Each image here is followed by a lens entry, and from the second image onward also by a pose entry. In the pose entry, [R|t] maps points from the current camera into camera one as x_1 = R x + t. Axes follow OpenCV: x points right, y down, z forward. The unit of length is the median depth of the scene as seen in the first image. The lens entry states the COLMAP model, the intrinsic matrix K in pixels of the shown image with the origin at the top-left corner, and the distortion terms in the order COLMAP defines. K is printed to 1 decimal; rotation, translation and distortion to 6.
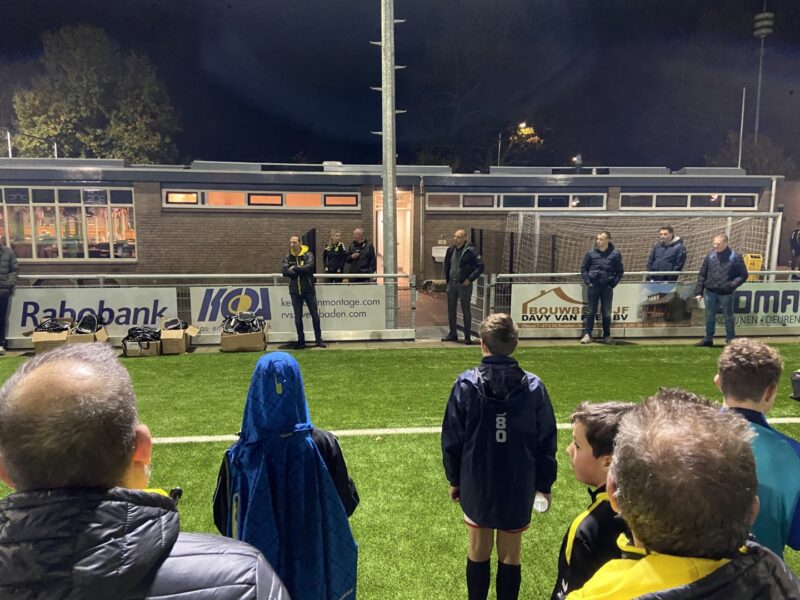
lens RADIAL K [[600.8, 0, 402.2], [0, 600.8, 293.9], [0, 0, 1]] dist [0.116045, -0.146667]
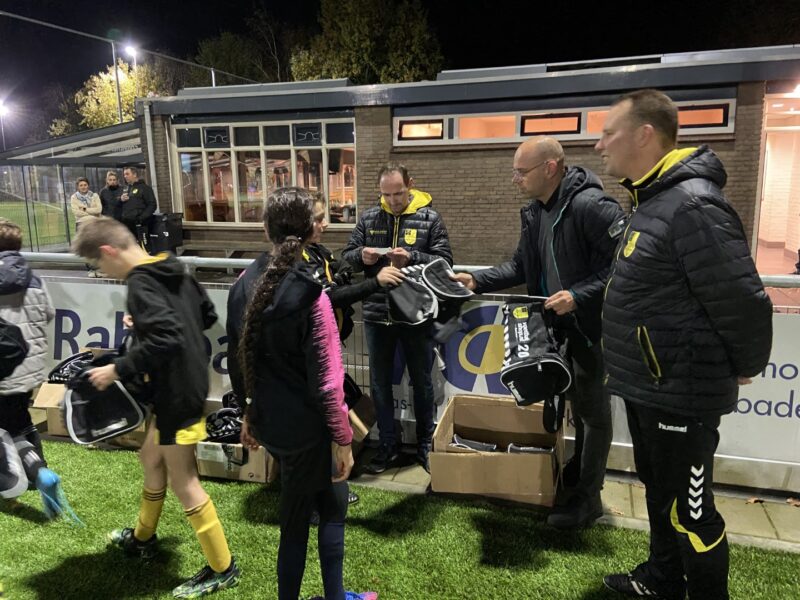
lens RADIAL K [[600.8, 0, 402.9], [0, 600.8, 290.0], [0, 0, 1]] dist [0.116045, -0.146667]
pose [[0.908398, 0.055120, -0.414456, -0.099192], [-0.036206, 0.997919, 0.053361, -0.021161], [0.416535, -0.033467, 0.908503, 0.386566]]
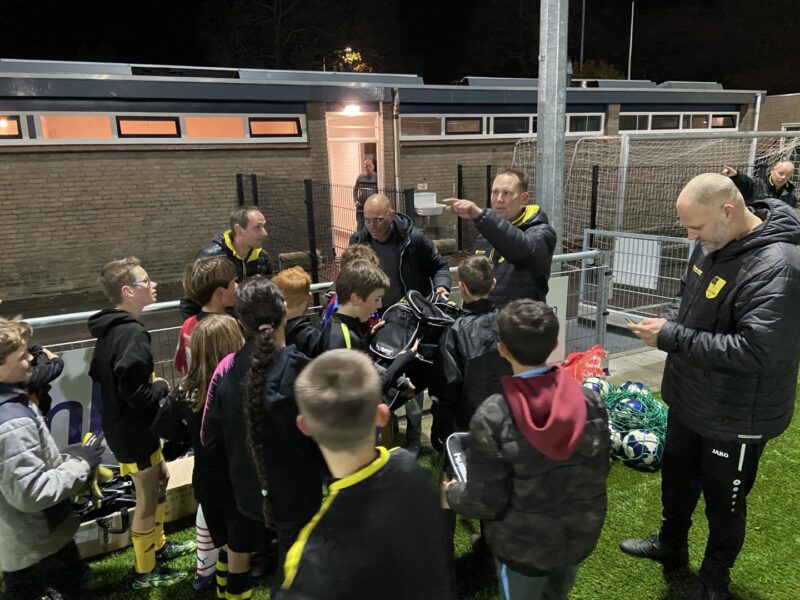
lens RADIAL K [[600.8, 0, 396.3], [0, 600.8, 294.3], [0, 0, 1]] dist [0.116045, -0.146667]
pose [[0.940929, -0.106540, 0.321406, -0.201594], [0.075428, 0.991309, 0.107780, -0.039877], [-0.330096, -0.077170, 0.940788, 0.339633]]
